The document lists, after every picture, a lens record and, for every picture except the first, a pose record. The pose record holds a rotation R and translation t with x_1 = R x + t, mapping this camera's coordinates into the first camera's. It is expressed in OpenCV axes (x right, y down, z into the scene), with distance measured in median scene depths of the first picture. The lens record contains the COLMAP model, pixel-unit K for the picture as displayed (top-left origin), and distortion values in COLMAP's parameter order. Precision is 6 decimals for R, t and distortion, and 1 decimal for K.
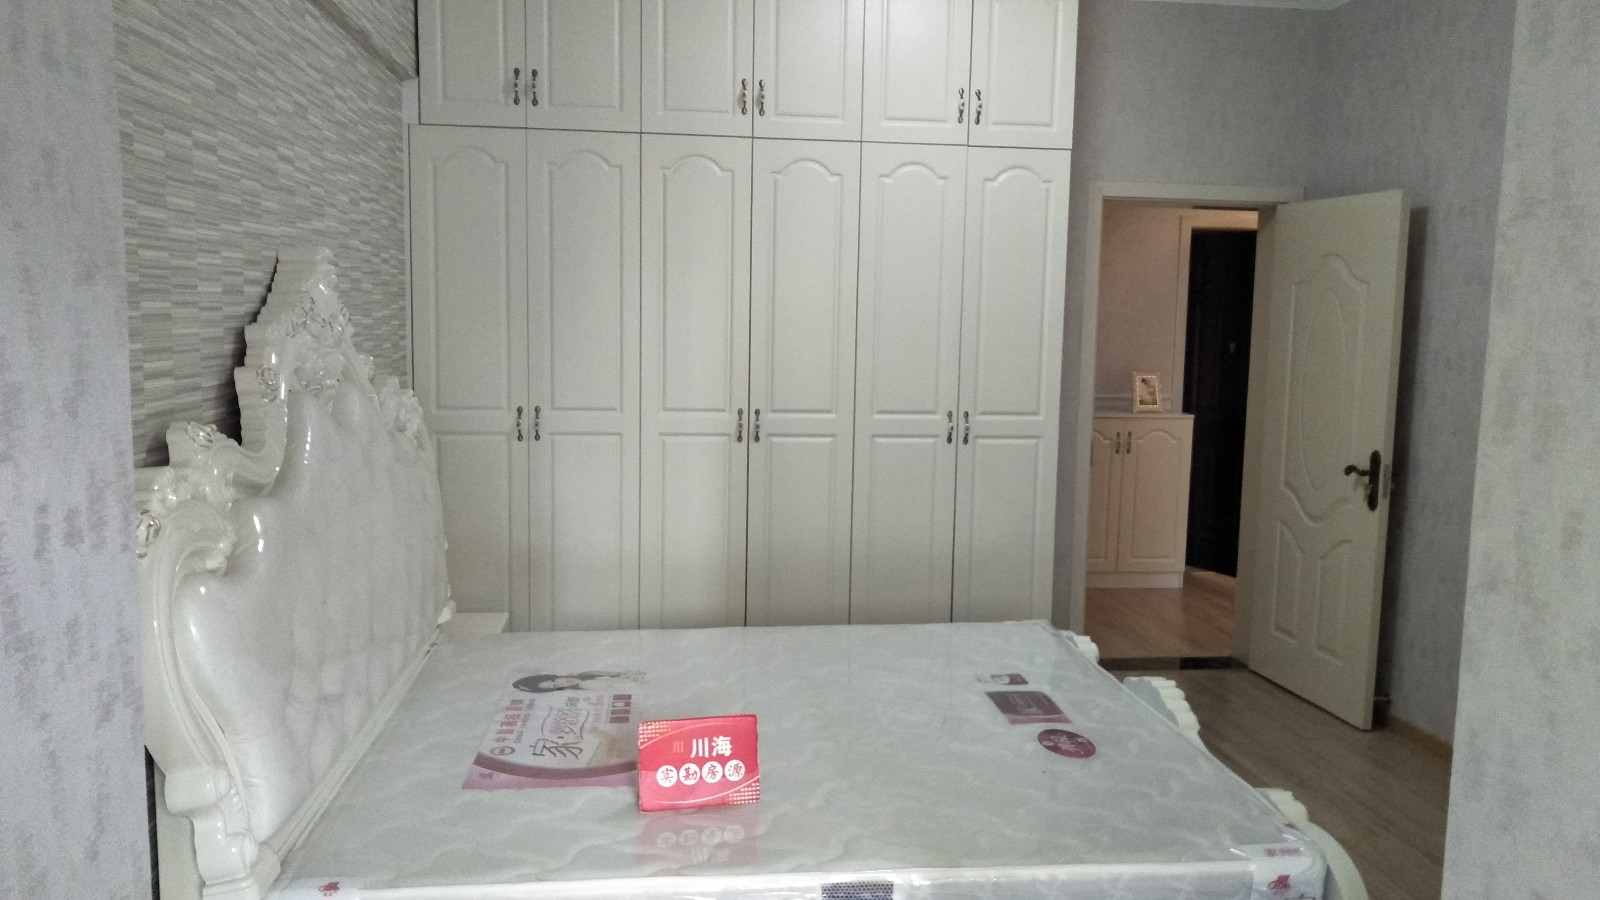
lens RADIAL K [[1216.8, 0, 800.0], [0, 1216.8, 450.0], [0, 0, 1]] dist [-0.006775, -0.001797]
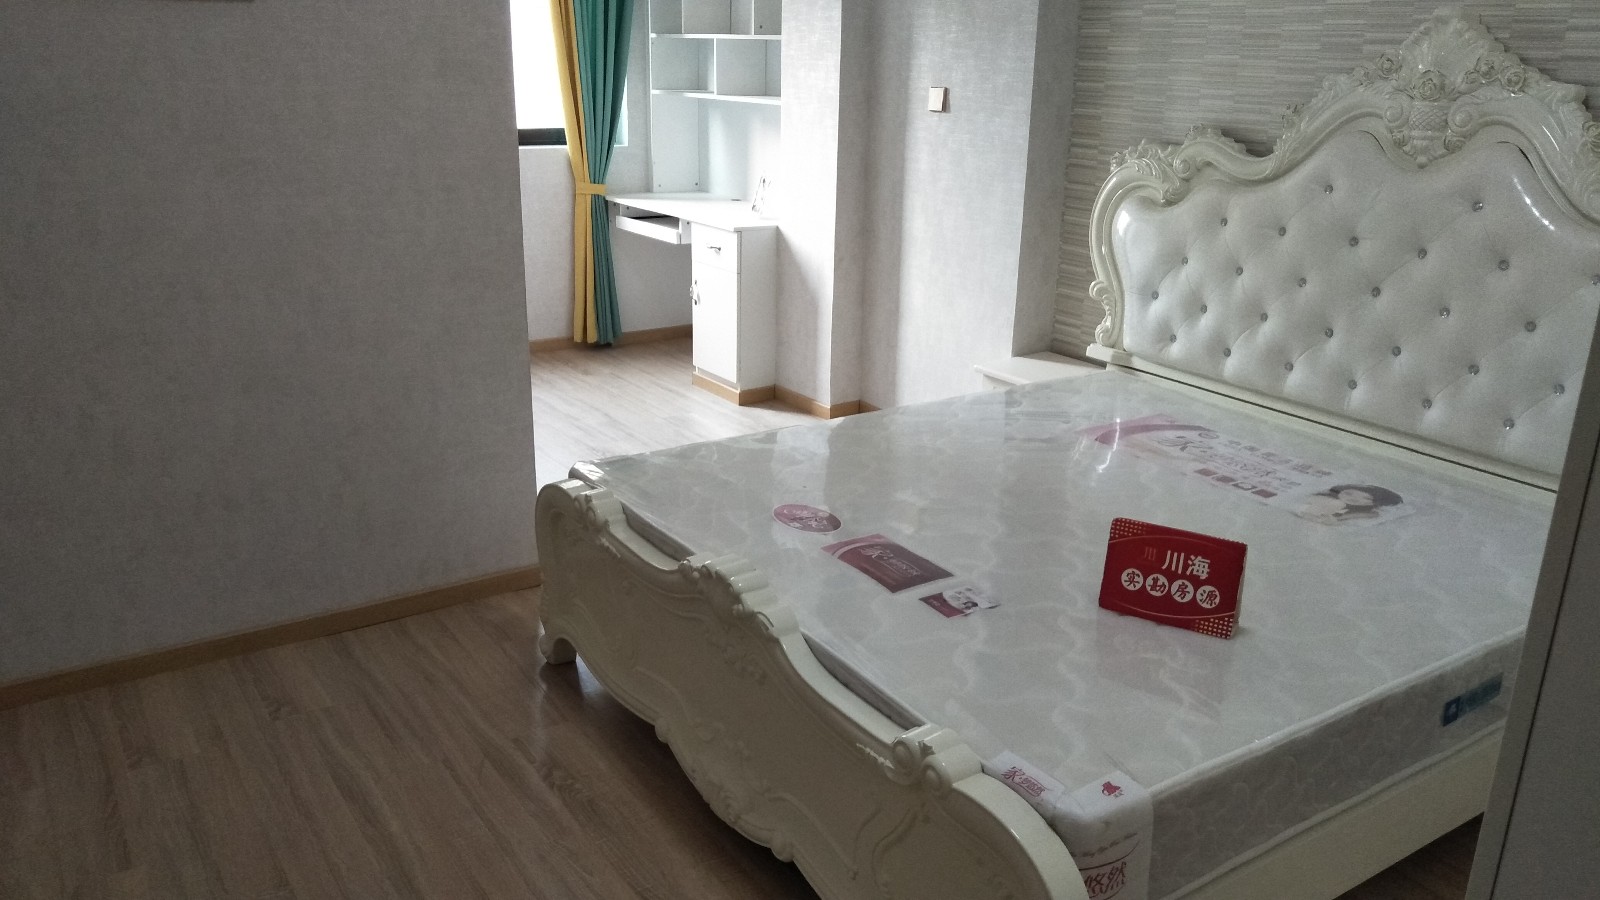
lens RADIAL K [[1216.8, 0, 800.0], [0, 1216.8, 450.0], [0, 0, 1]] dist [-0.006775, -0.001797]
pose [[-0.891915, 0.110401, -0.438520, 0.587379], [-0.084667, 0.911820, 0.401765, -0.174283], [0.444207, 0.395469, -0.803919, 1.610048]]
